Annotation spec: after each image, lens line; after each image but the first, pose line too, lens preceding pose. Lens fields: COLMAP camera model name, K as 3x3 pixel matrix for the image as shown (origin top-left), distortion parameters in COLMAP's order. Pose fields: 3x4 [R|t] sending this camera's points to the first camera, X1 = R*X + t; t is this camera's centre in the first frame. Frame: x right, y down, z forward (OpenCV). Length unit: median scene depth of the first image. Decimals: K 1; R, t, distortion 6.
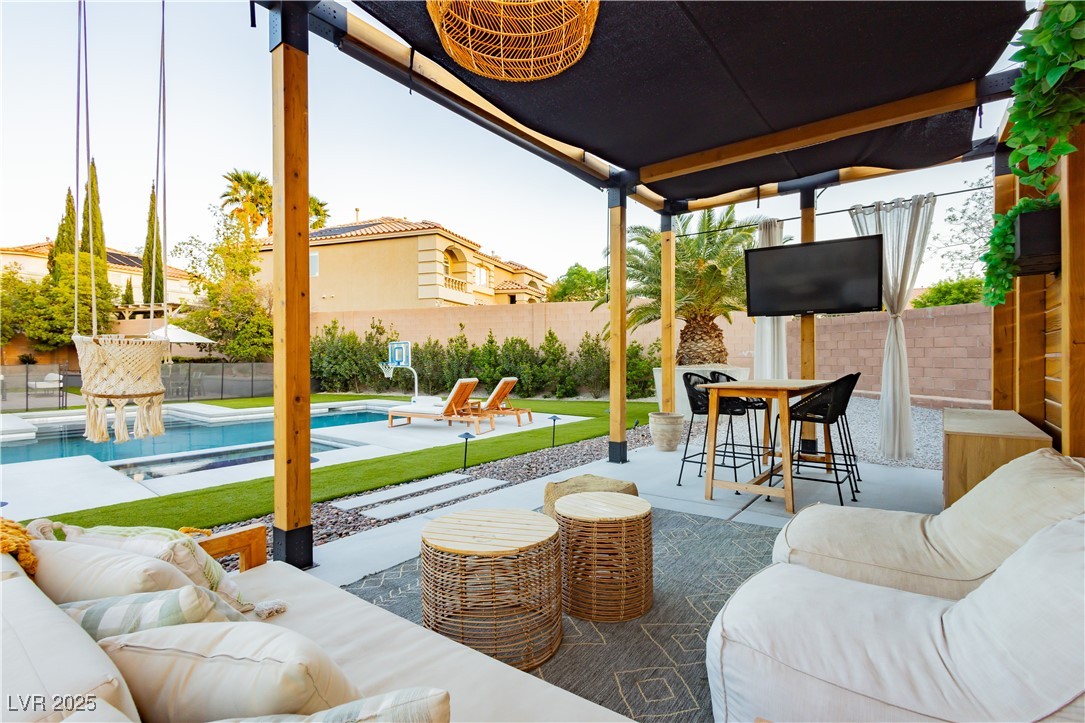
lens RADIAL K [[496.4, 0, 544.1], [0, 496.4, 359.8], [0, 0, 1]] dist [0.007601, -0.002308]
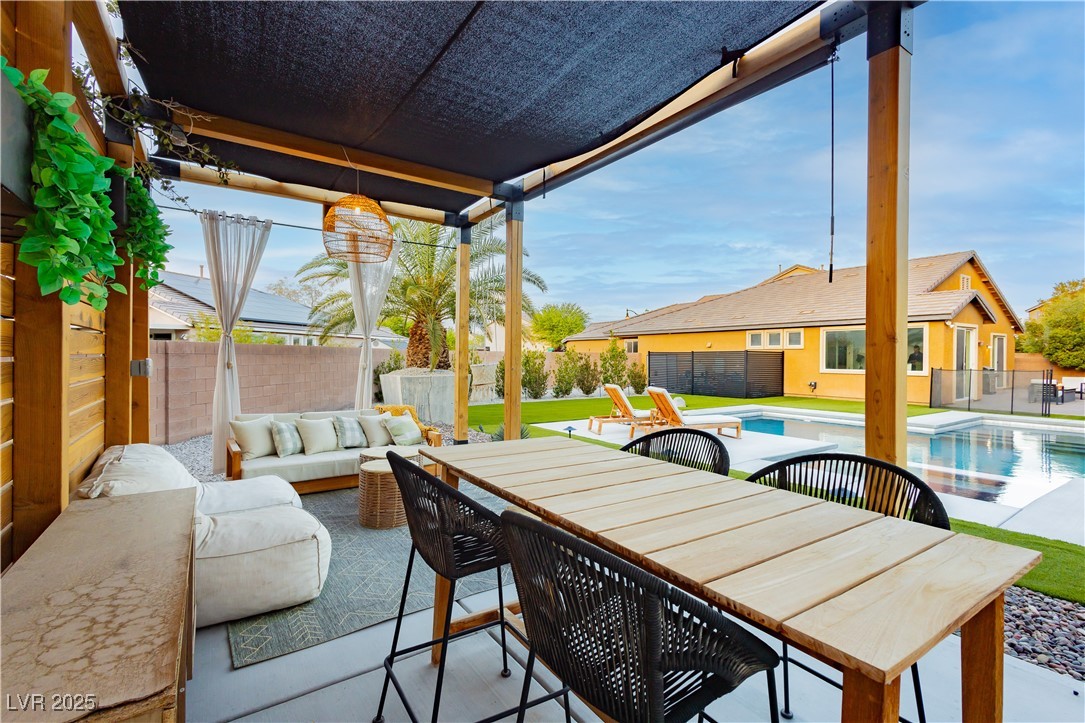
lens RADIAL K [[496.4, 0, 545.5], [0, 496.4, 360.3], [0, 0, 1]] dist [0.007601, -0.002308]
pose [[-0.303682, 0.008050, -0.952739, 0.903202], [-0.004748, 0.999939, 0.009962, -0.053619], [0.952762, 0.007549, -0.303625, 1.151762]]
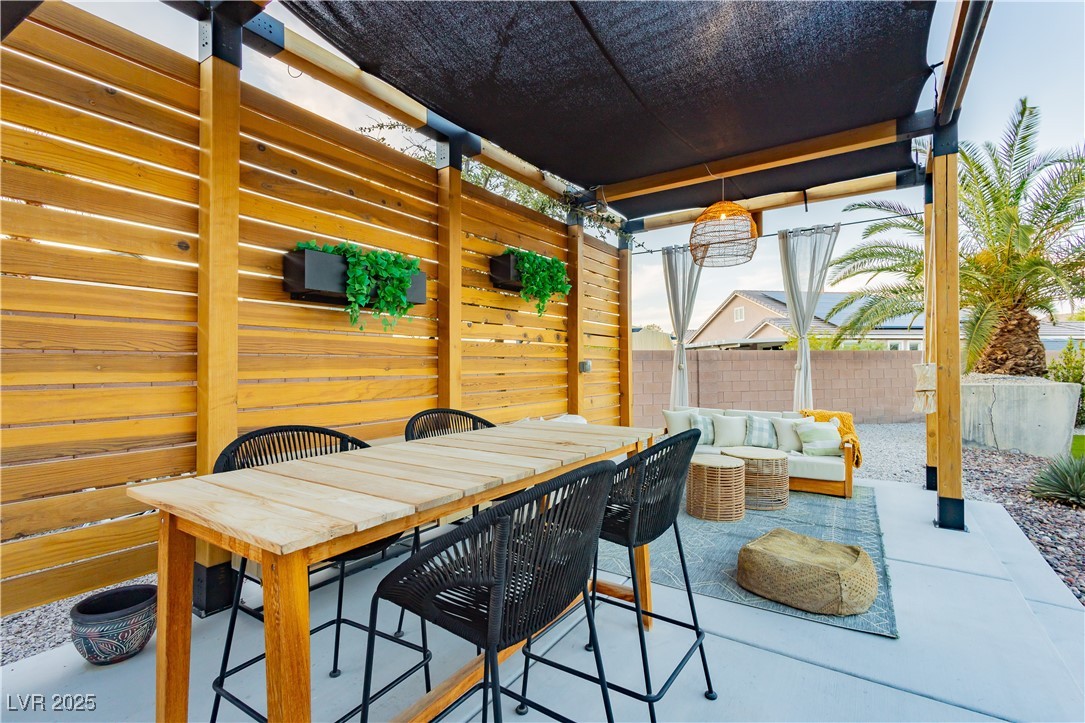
lens RADIAL K [[496.4, 0, 541.0], [0, 496.4, 357.5], [0, 0, 1]] dist [0.007601, -0.002308]
pose [[-0.997582, 0.008363, -0.068998, 0.480908], [0.009796, 0.999743, -0.020453, -0.024862], [0.068810, -0.021080, -0.997407, 1.541310]]
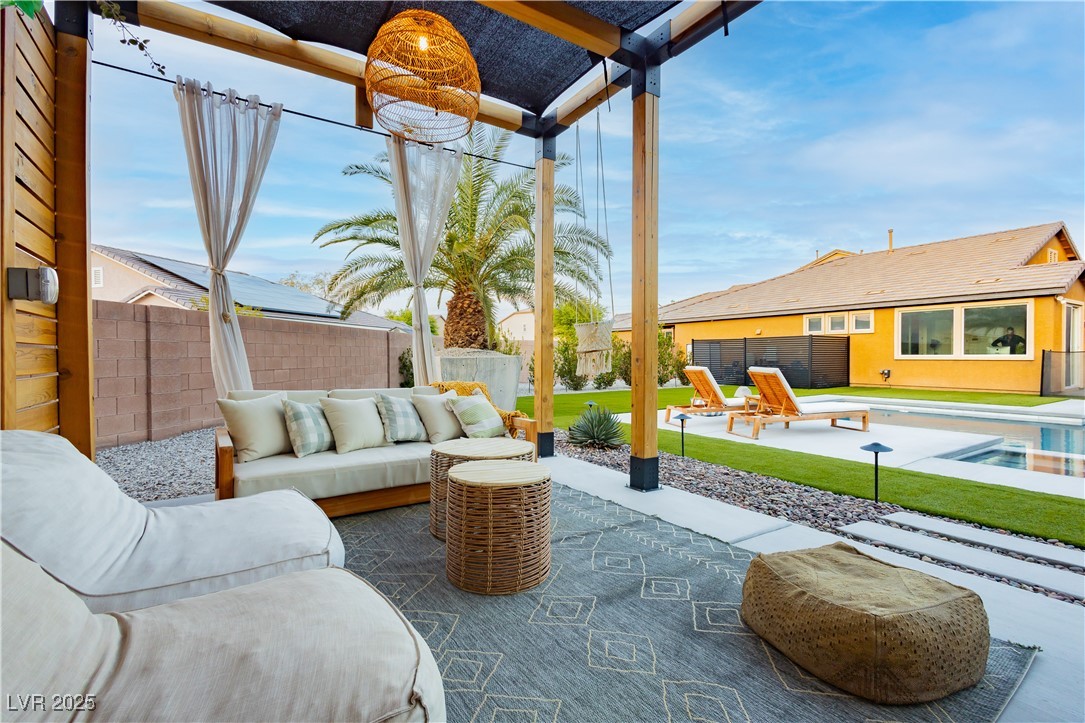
lens RADIAL K [[496.4, 0, 546.3], [0, 496.4, 359.4], [0, 0, 1]] dist [0.007601, -0.002308]
pose [[-0.320627, 0.011990, -0.947130, 0.552447], [0.002979, 0.999928, 0.011650, 0.038183], [0.947201, 0.000914, -0.320640, 0.781862]]
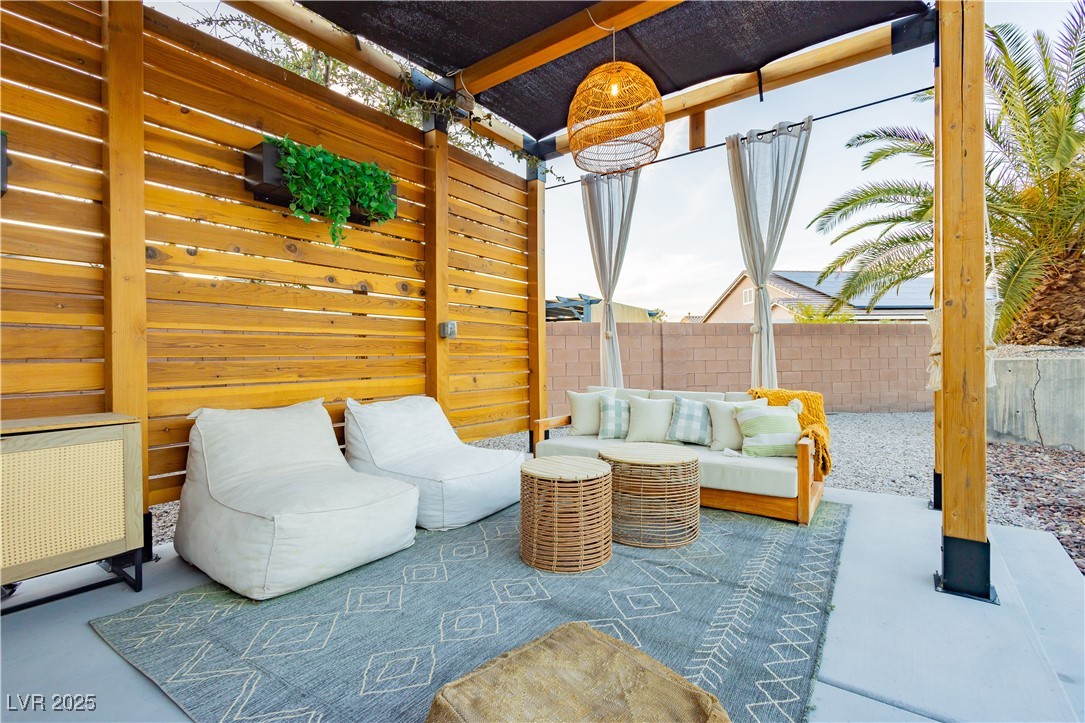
lens RADIAL K [[496.4, 0, 542.1], [0, 496.4, 357.7], [0, 0, 1]] dist [0.007601, -0.002308]
pose [[-0.999445, 0.014115, -0.030165, 0.109228], [0.014227, 0.999893, -0.003507, 0.034486], [0.030112, -0.003934, -0.999539, 1.166167]]
